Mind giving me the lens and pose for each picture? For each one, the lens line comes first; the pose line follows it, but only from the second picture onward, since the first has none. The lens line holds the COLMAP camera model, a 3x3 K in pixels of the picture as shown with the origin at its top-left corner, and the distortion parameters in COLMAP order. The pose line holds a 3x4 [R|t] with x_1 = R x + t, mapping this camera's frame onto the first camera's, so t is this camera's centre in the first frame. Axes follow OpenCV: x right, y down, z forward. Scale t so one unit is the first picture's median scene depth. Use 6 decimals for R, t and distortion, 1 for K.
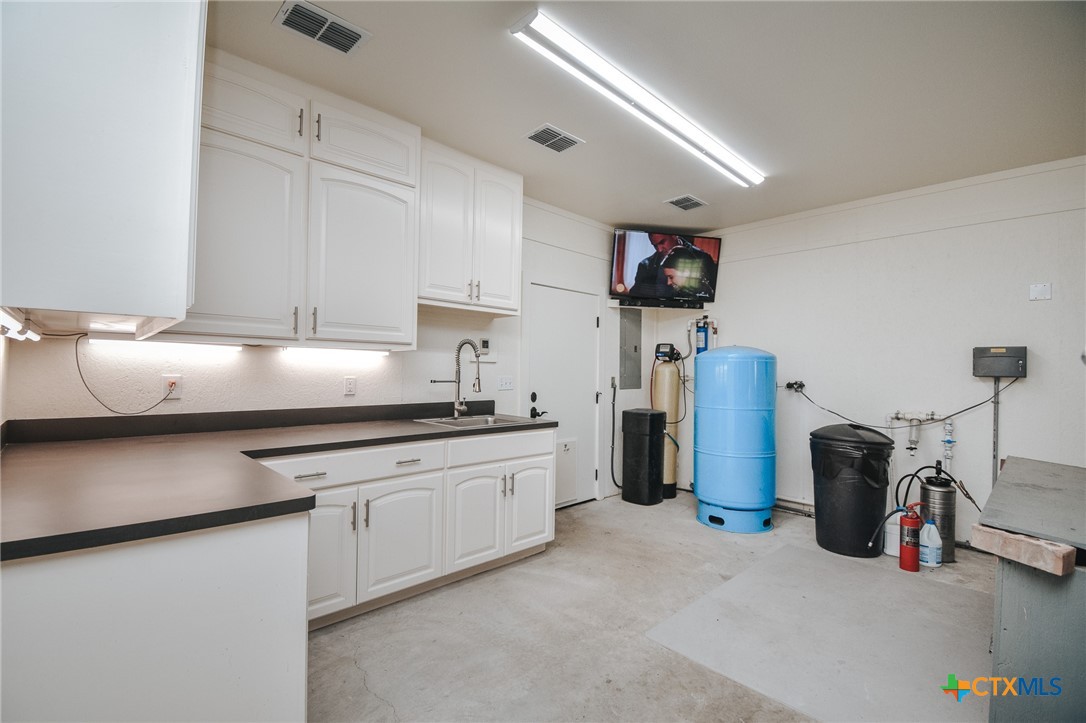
lens RADIAL K [[486.6, 0, 540.8], [0, 486.6, 373.5], [0, 0, 1]] dist [0.014338, -0.000246]
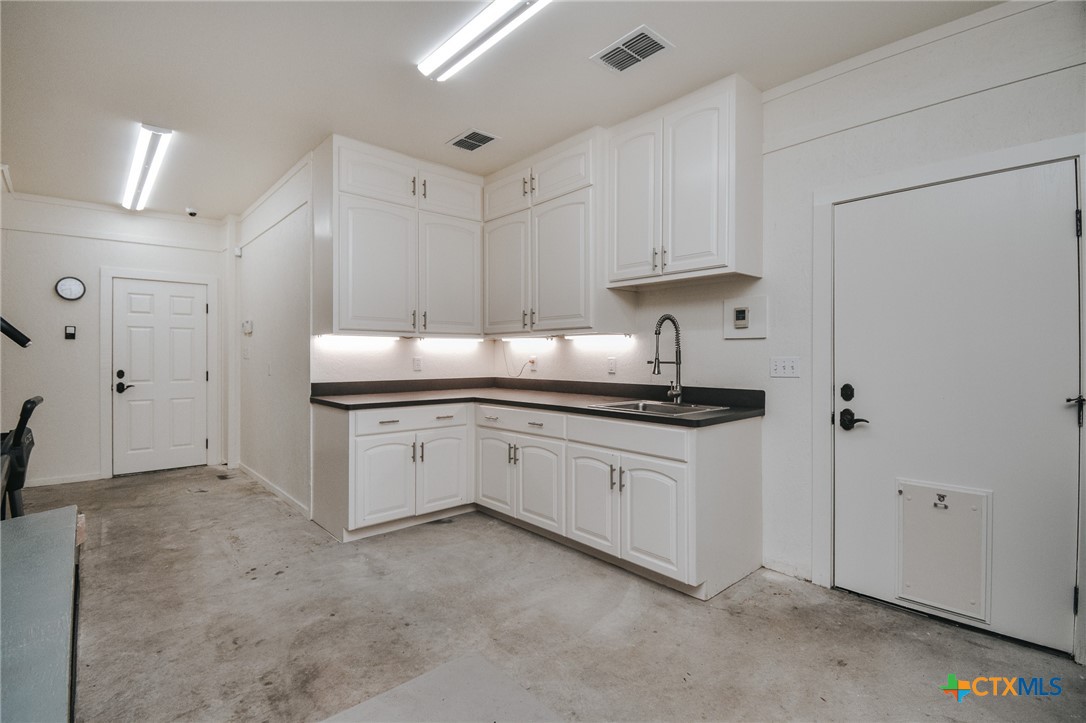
lens RADIAL K [[495.5, 0, 542.0], [0, 495.5, 366.2], [0, 0, 1]] dist [0.001781, -0.000984]
pose [[-0.022545, 0.003414, -0.999740, 0.782593], [-0.011353, 0.999929, 0.003671, 0.023369], [0.999681, 0.011433, -0.022505, 0.828501]]
